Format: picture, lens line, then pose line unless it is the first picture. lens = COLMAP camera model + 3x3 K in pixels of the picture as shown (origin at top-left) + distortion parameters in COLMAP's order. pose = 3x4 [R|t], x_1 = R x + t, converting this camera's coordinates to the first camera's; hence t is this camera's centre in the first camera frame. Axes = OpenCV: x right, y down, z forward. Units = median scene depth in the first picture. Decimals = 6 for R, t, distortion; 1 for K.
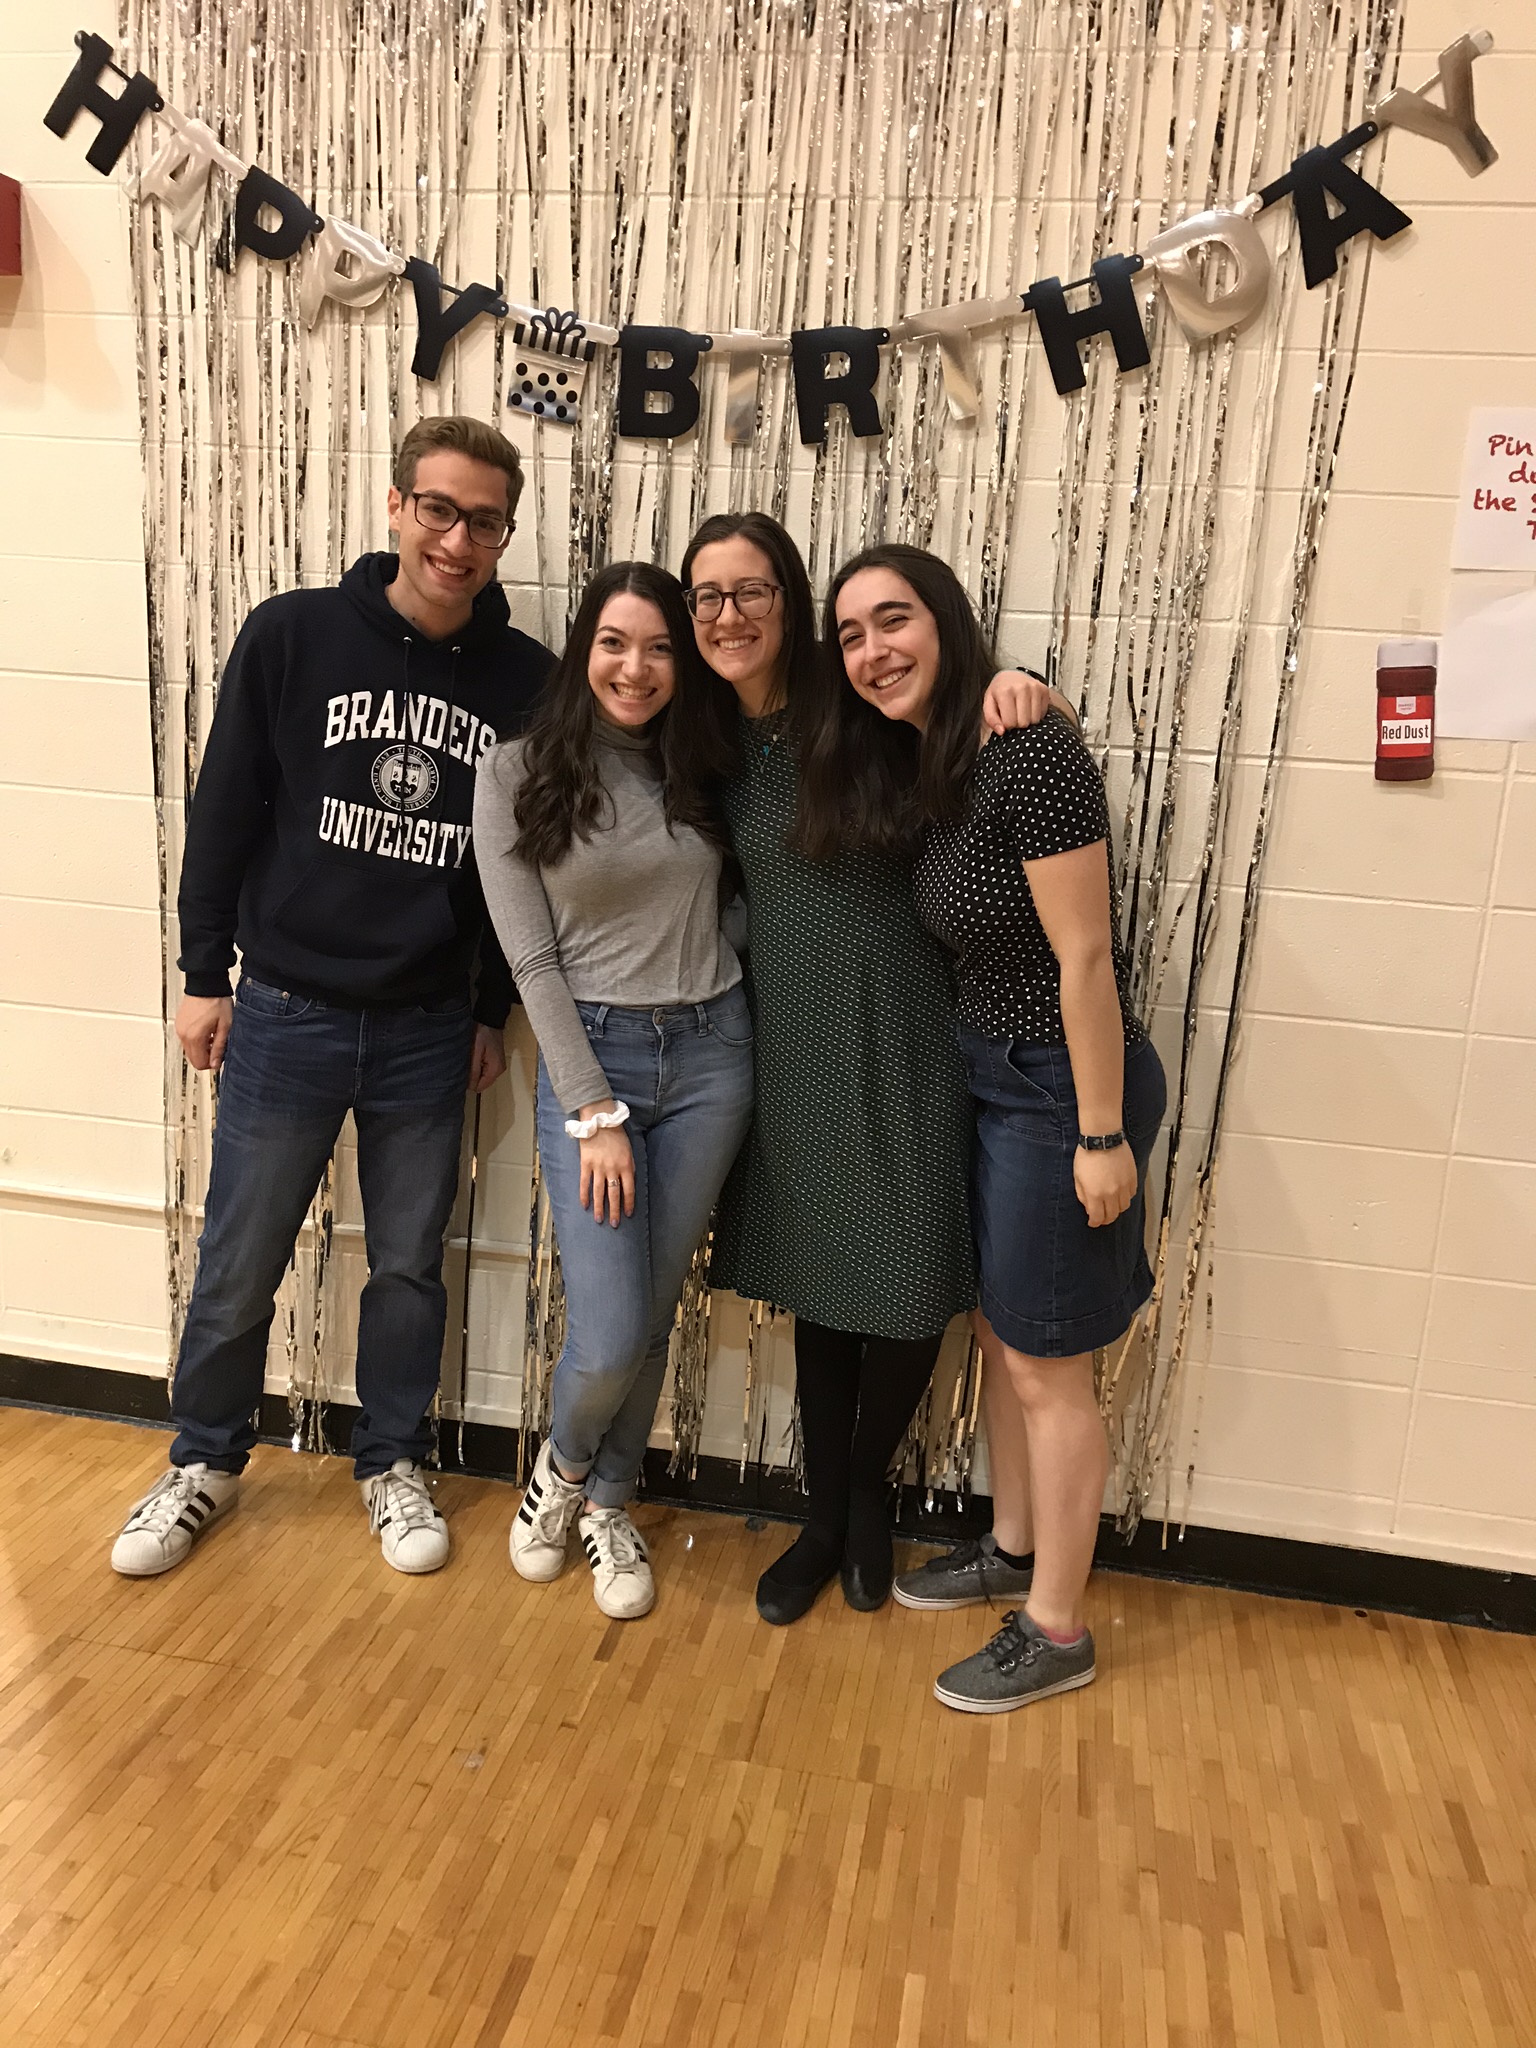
lens RADIAL K [[1714.2, 0, 782.7], [0, 1714.2, 1016.0], [0, 0, 1]] dist [0.010930, -0.018822]
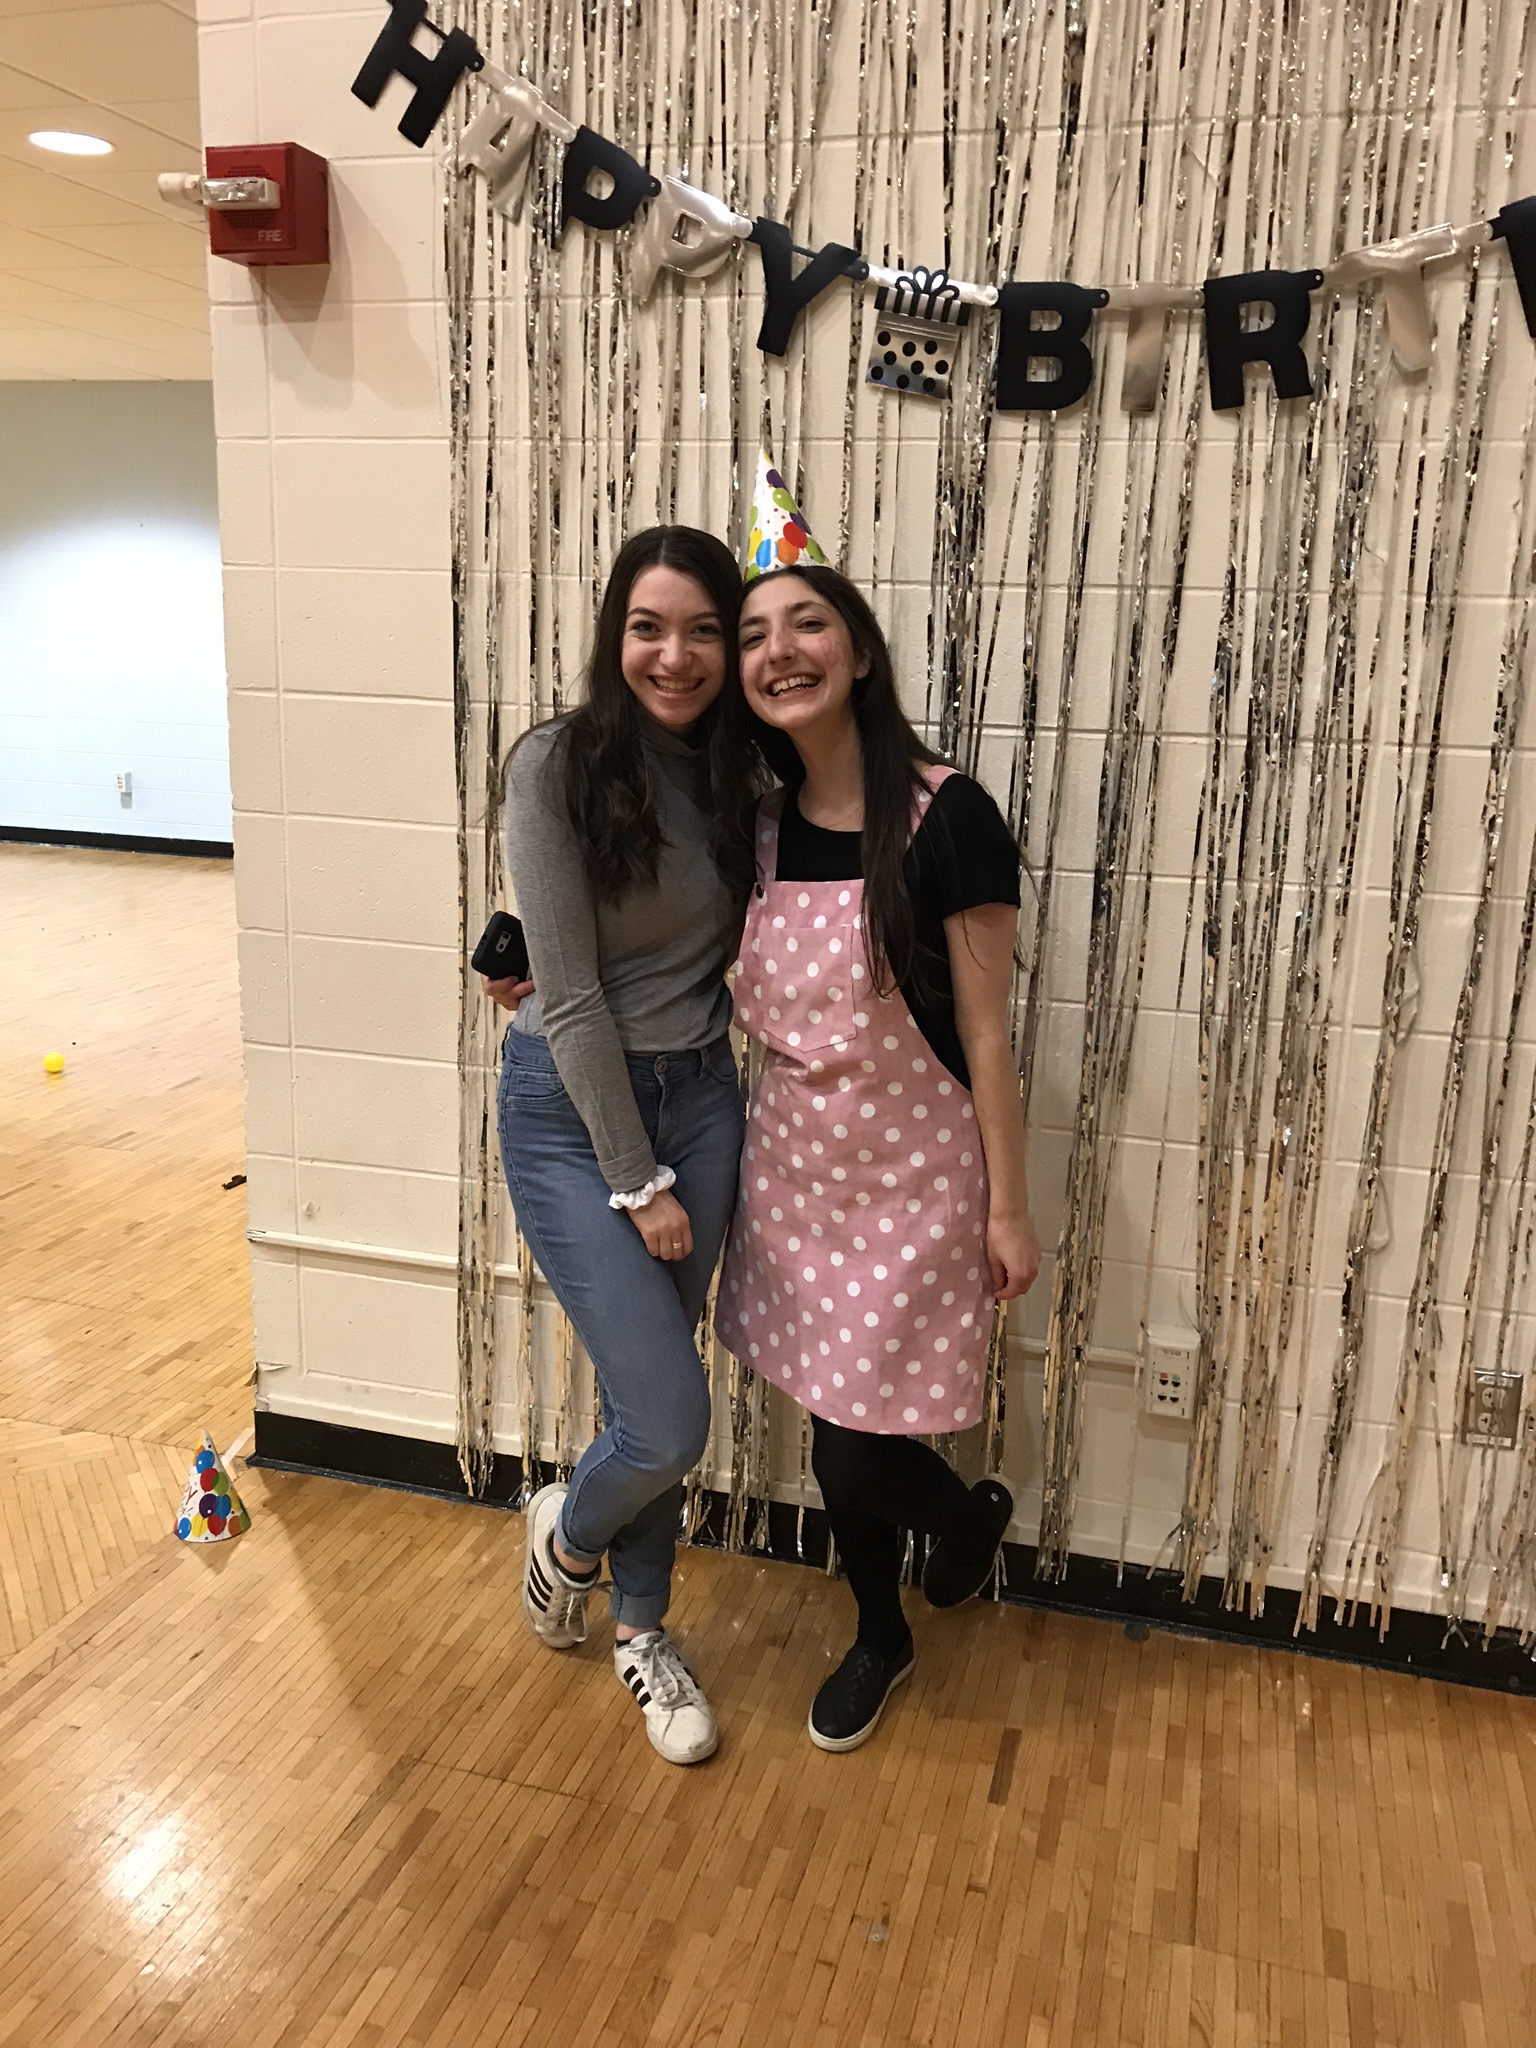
lens RADIAL K [[1714.2, 0, 776.0], [0, 1714.2, 1016.3], [0, 0, 1]] dist [0.010930, -0.018822]
pose [[0.994655, -0.007857, -0.102951, -0.120672], [0.009337, 0.999860, 0.013904, -0.041793], [0.102828, -0.014791, 0.994589, 0.112707]]
